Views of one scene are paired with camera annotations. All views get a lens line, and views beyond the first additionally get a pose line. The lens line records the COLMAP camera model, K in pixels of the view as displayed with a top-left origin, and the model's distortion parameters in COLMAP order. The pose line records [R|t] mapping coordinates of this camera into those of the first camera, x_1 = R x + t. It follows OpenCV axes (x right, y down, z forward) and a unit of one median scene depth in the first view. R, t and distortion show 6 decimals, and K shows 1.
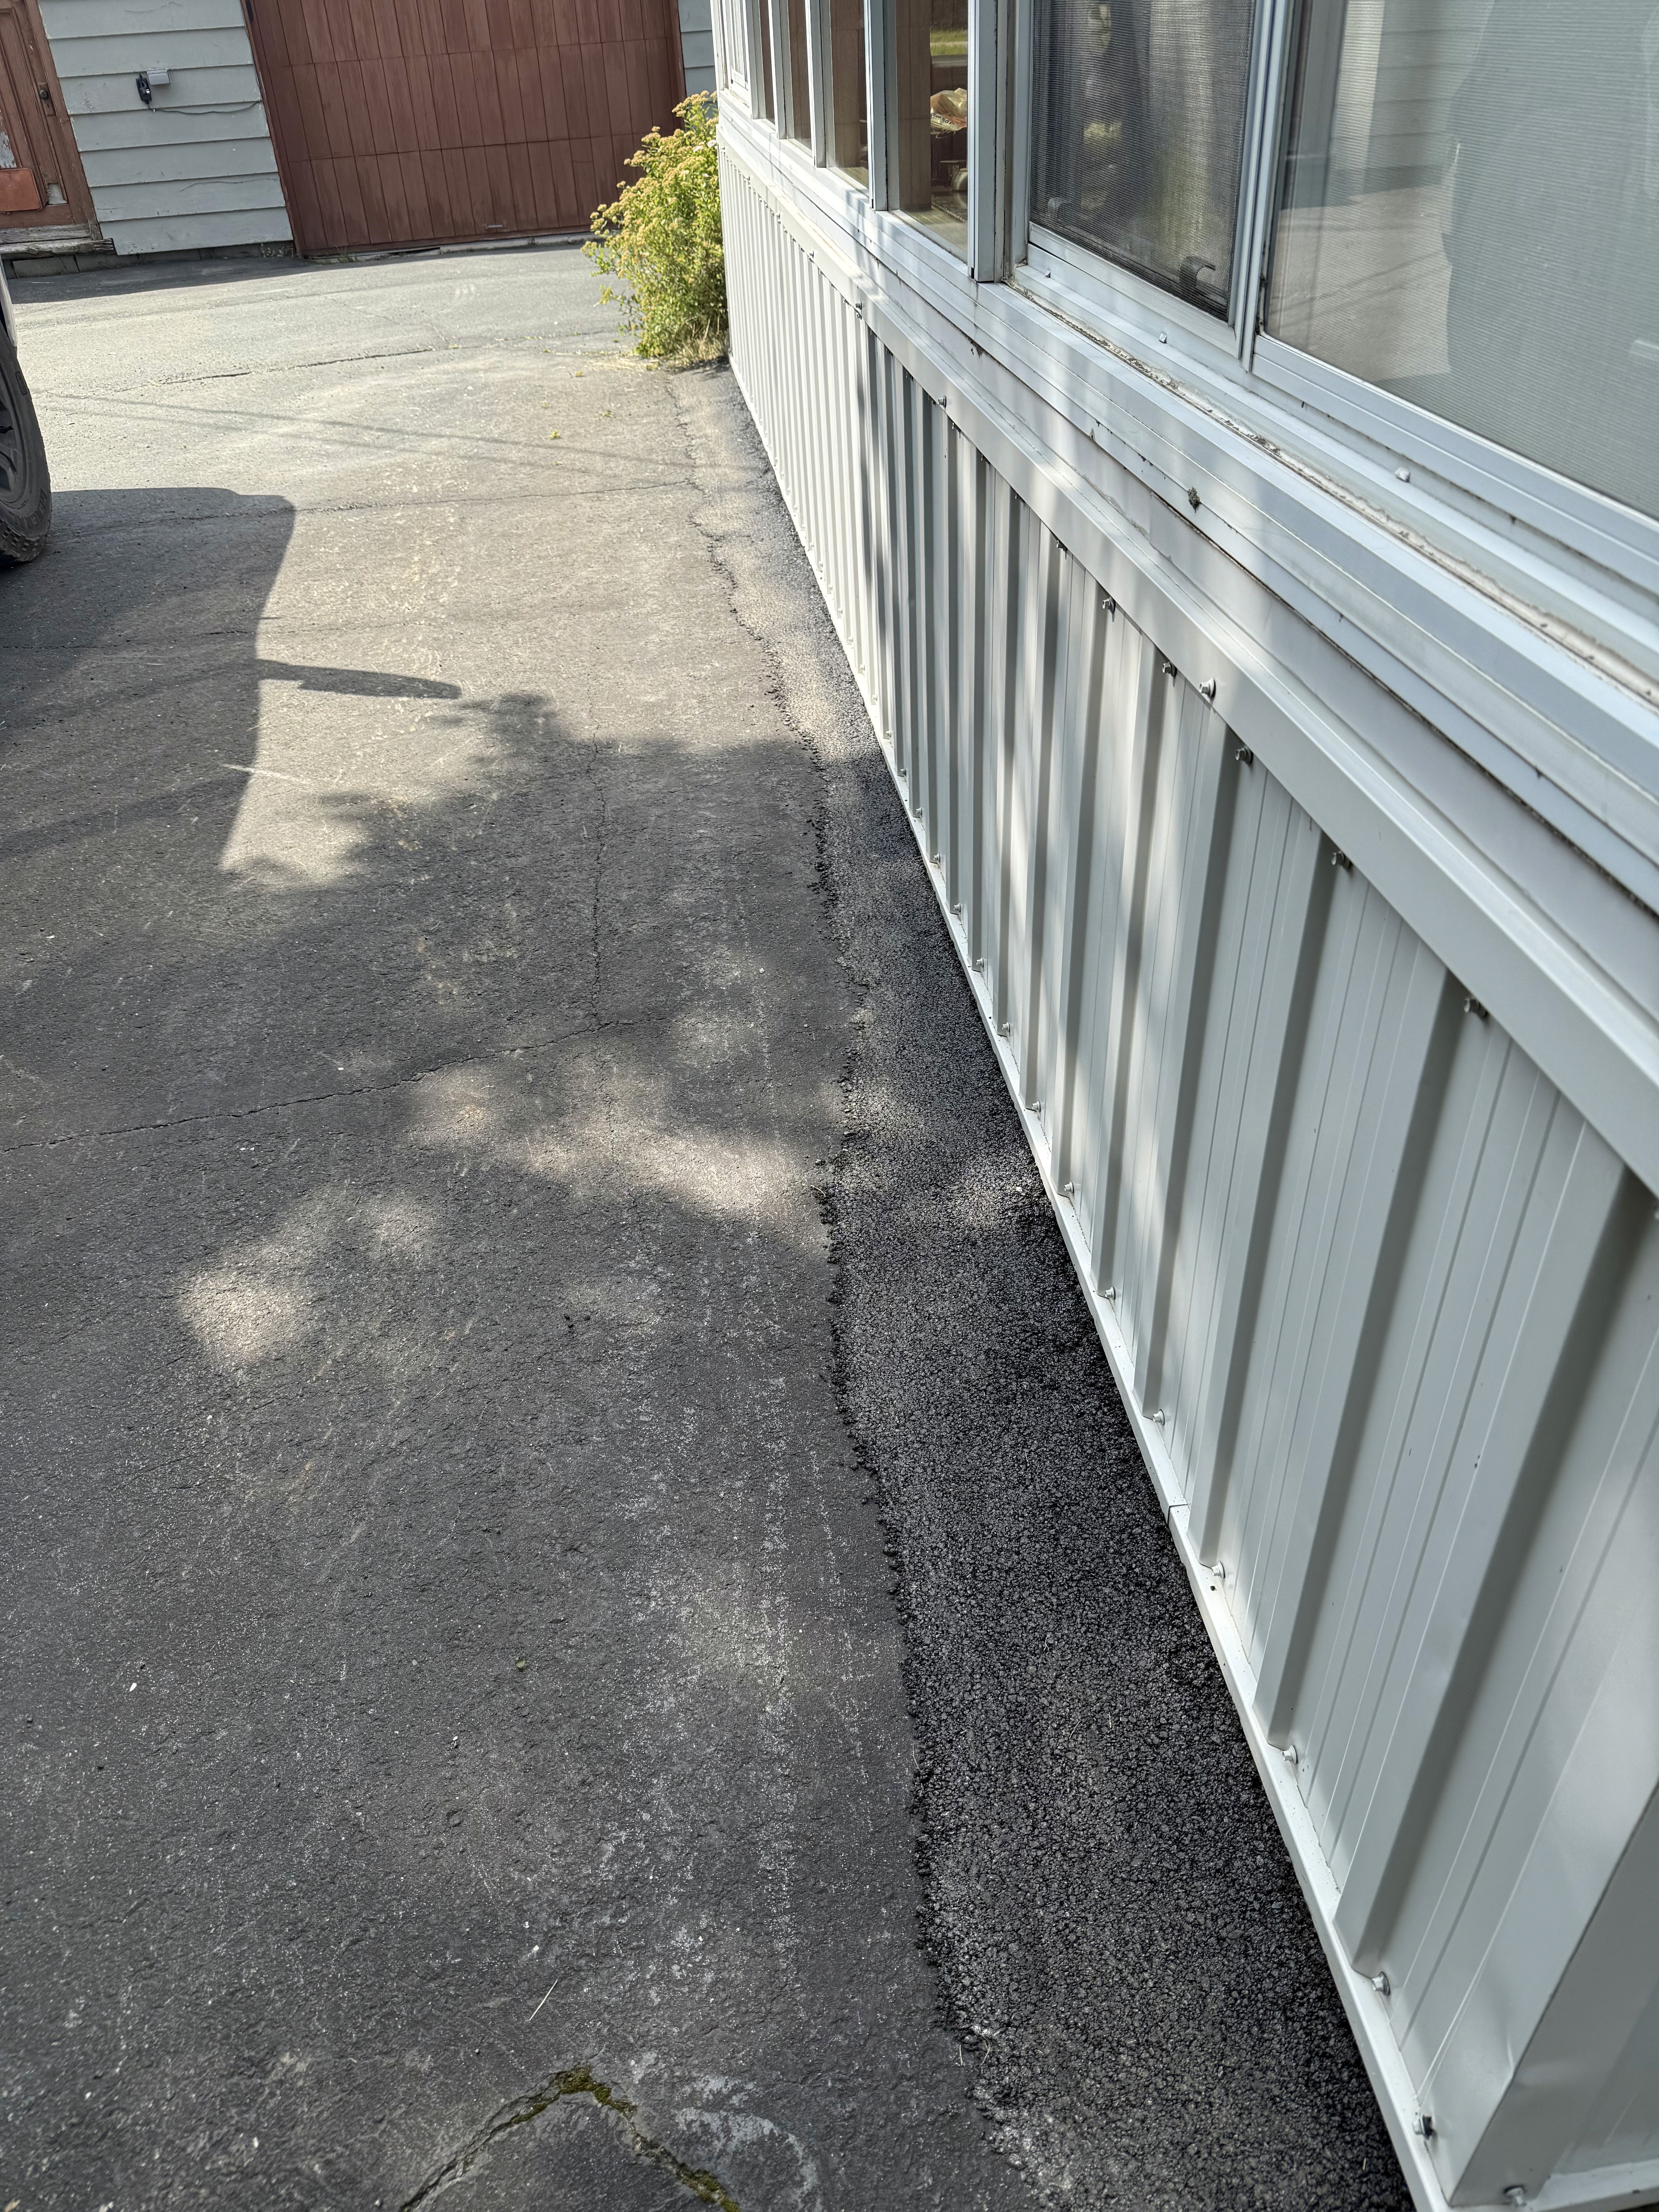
lens RADIAL K [[1518.0, 0, 865.5], [0, 1518.0, 1103.9], [0, 0, 1]] dist [0.001934, -0.008524]
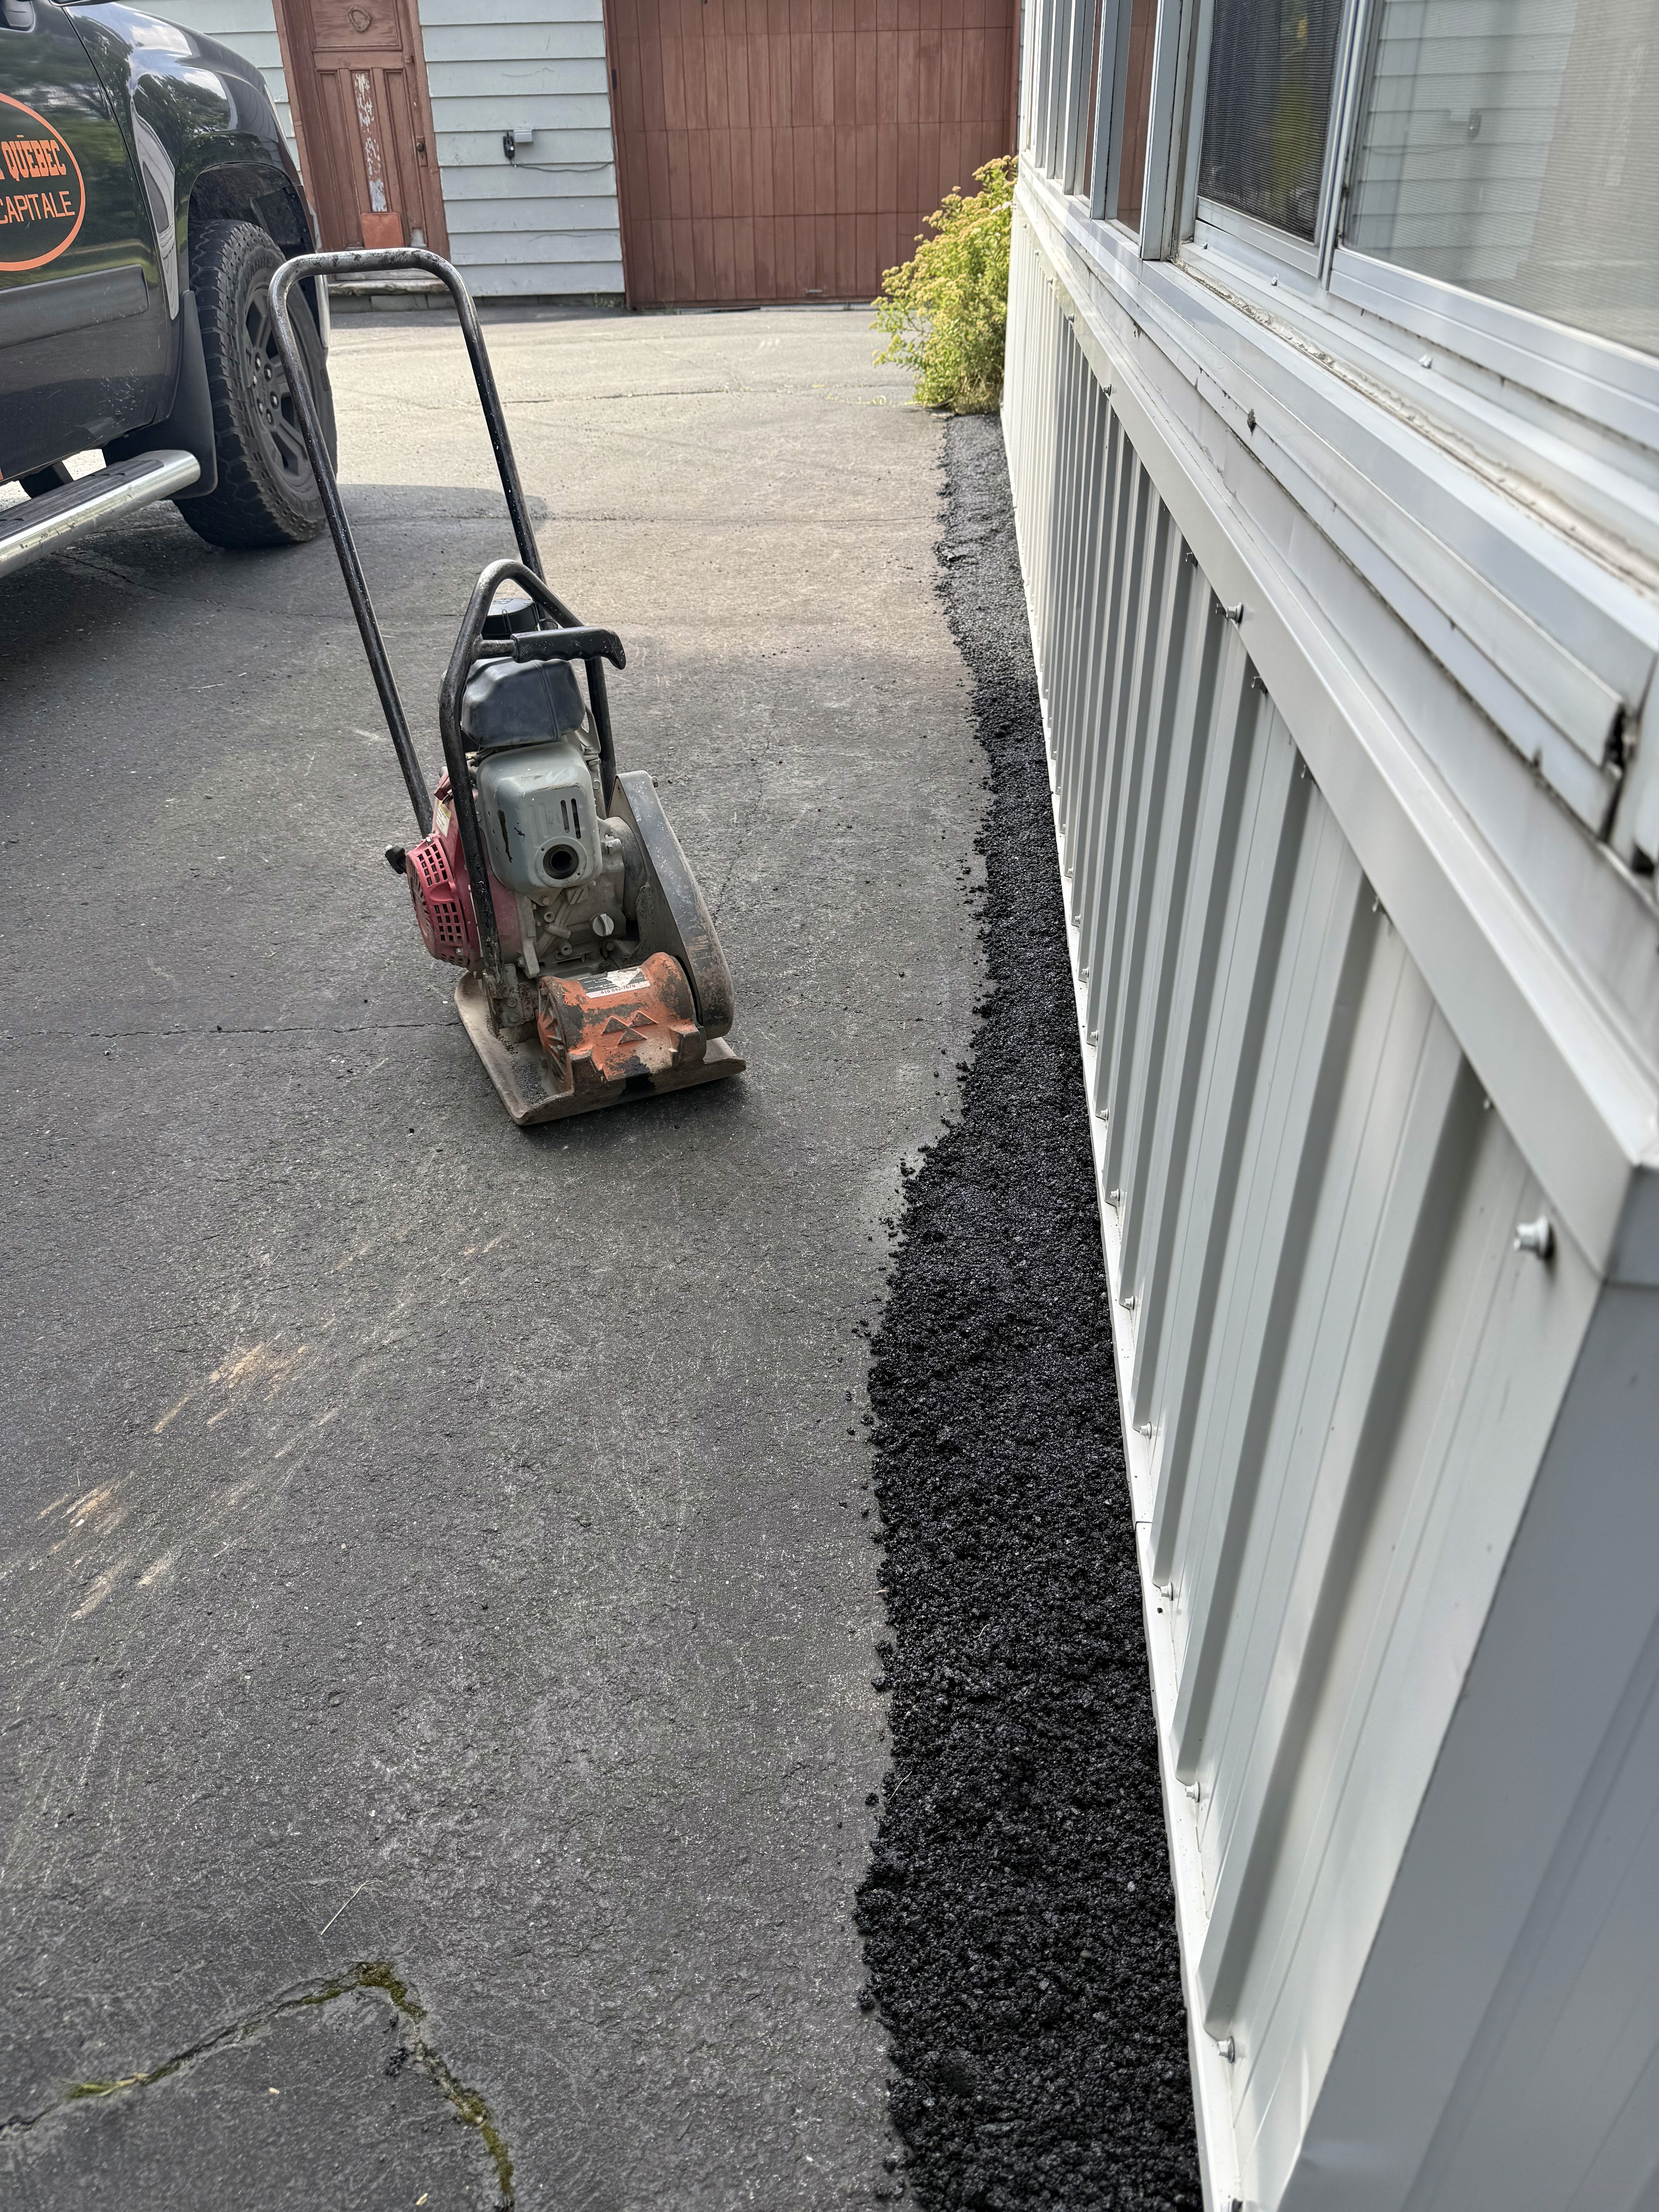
lens RADIAL K [[1520.6, 0, 873.4], [0, 1520.6, 1113.7], [0, 0, 1]] dist [0.010516, -0.018152]
pose [[0.981535, 0.128513, -0.141680, 0.128905], [-0.134442, 0.990370, -0.033057, 0.065310], [0.136068, 0.051495, 0.989360, 0.042489]]
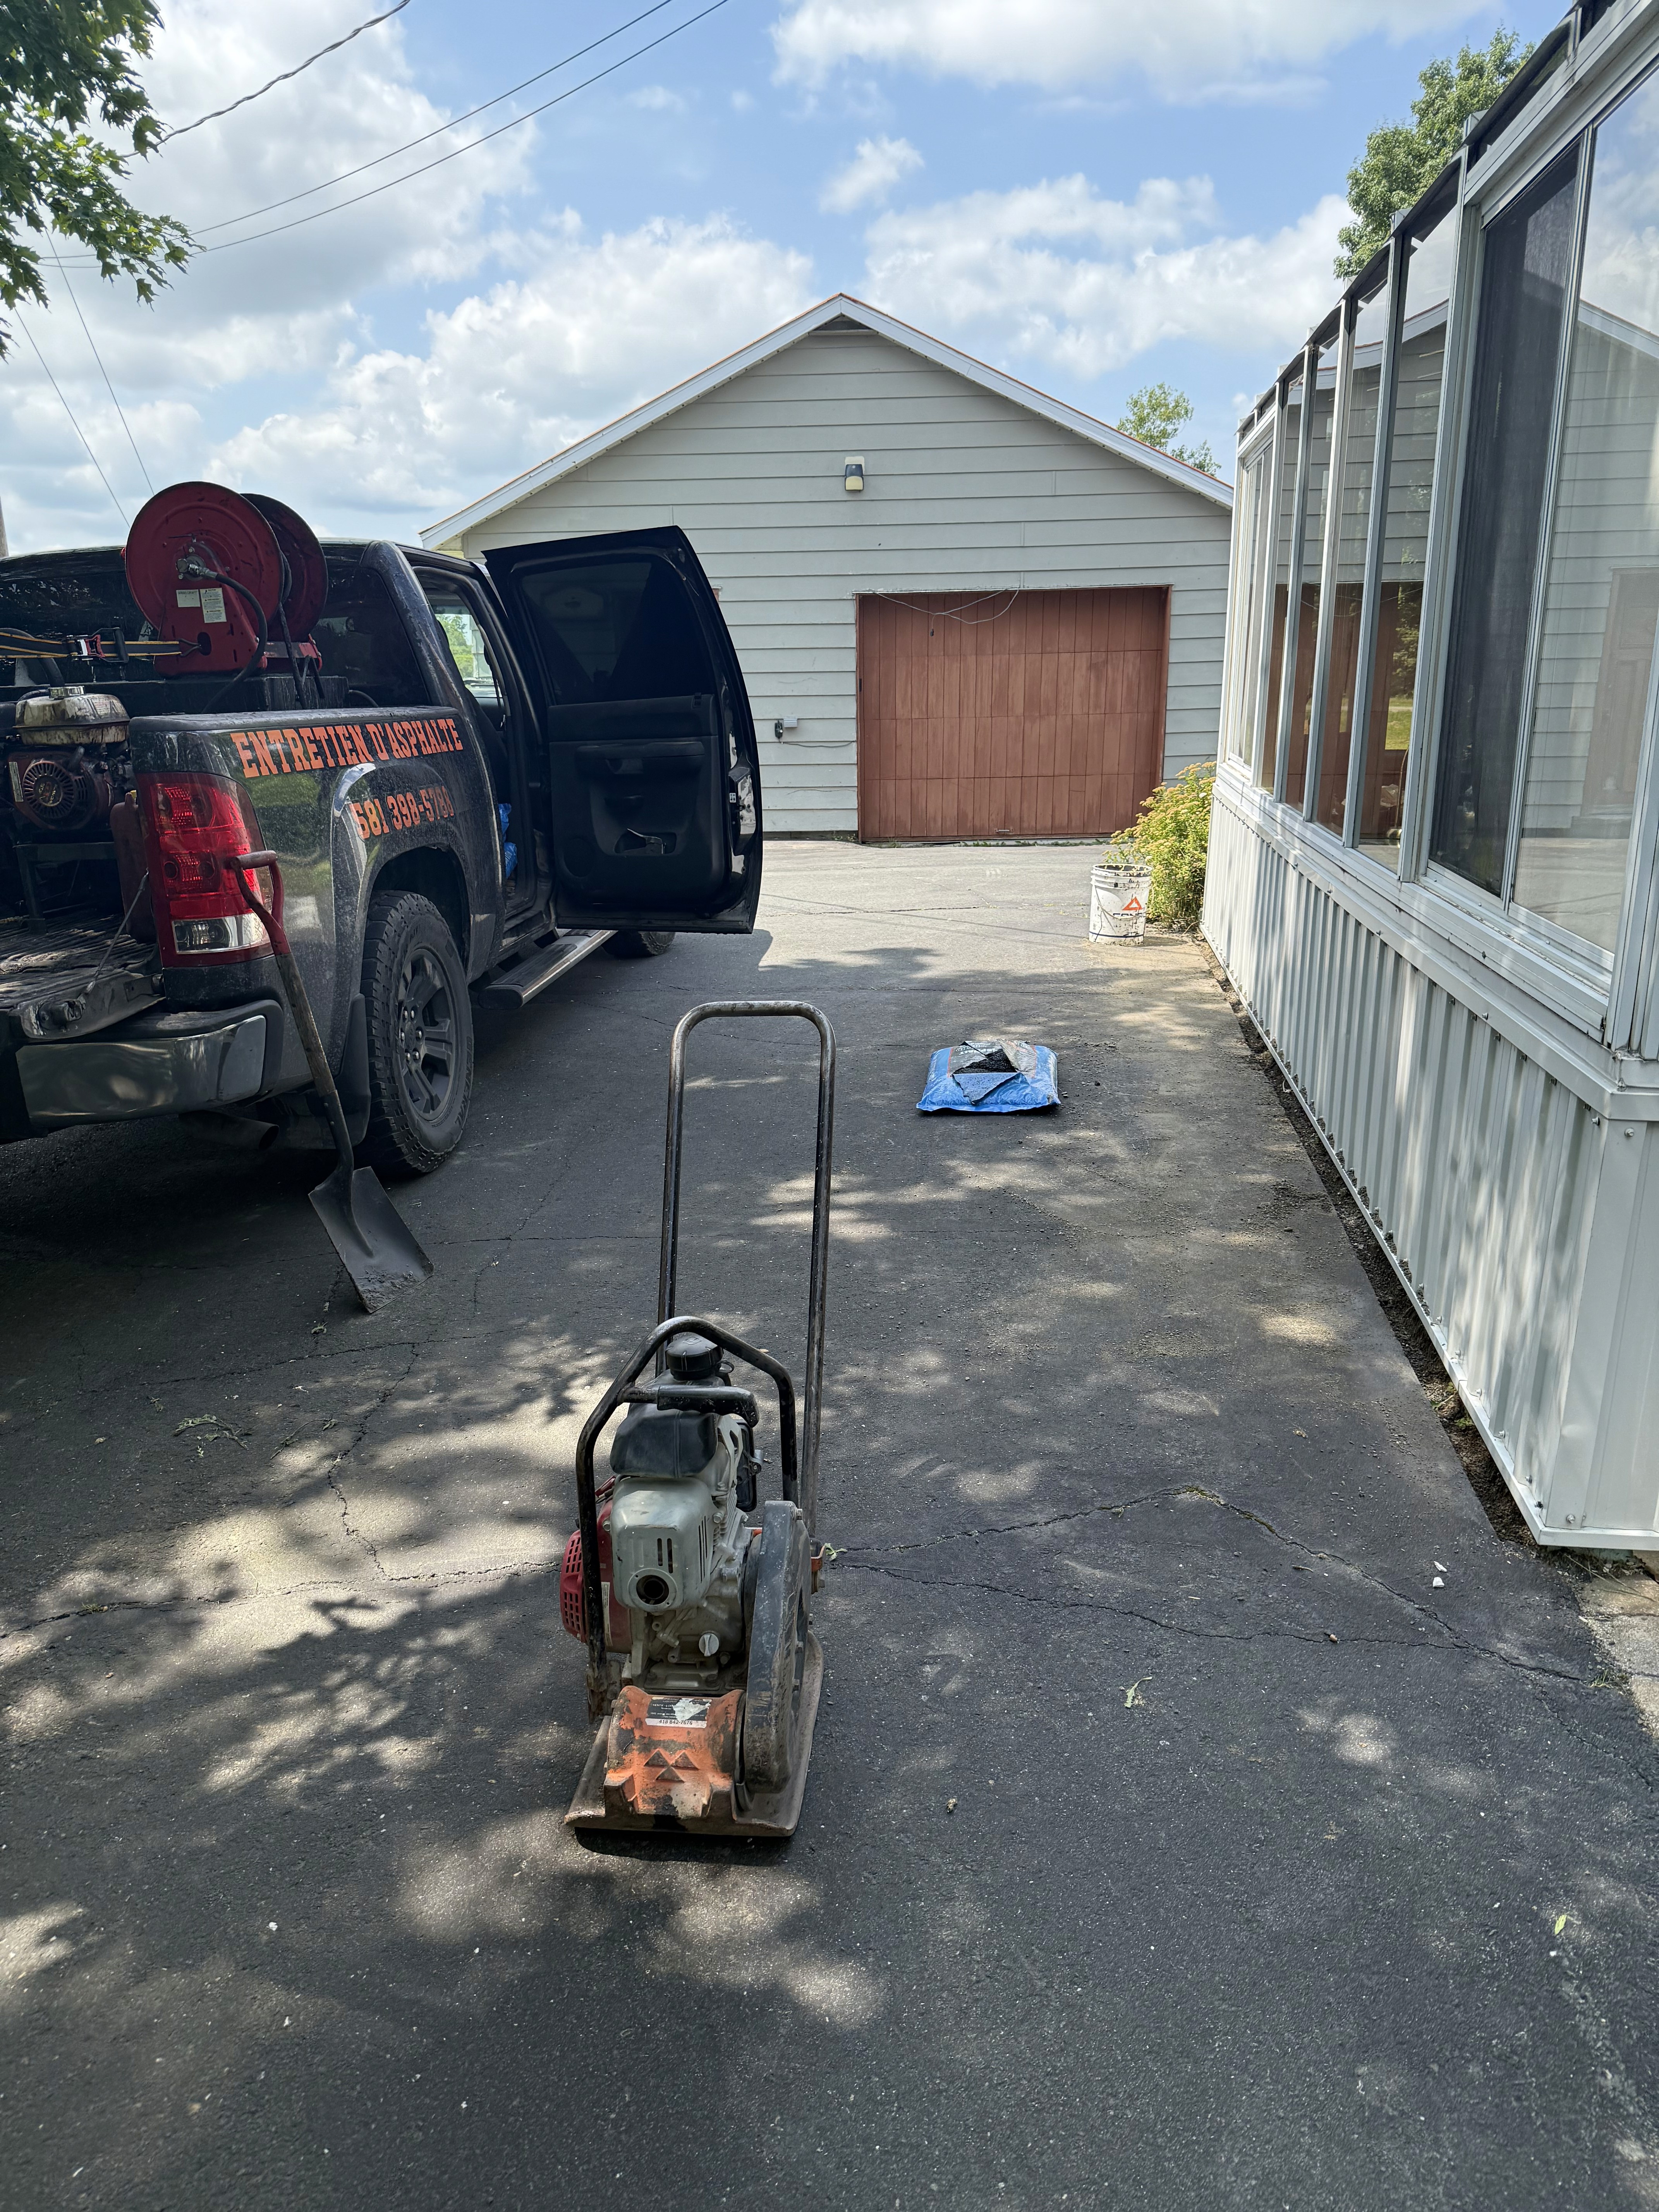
lens RADIAL K [[1518.0, 0, 865.5], [0, 1518.0, 1103.9], [0, 0, 1]] dist [0.001934, -0.008524]
pose [[0.963221, 0.106011, -0.246916, -0.109686], [-0.183923, 0.930014, -0.318191, 0.671523], [0.195904, 0.351902, 0.915307, -1.177599]]
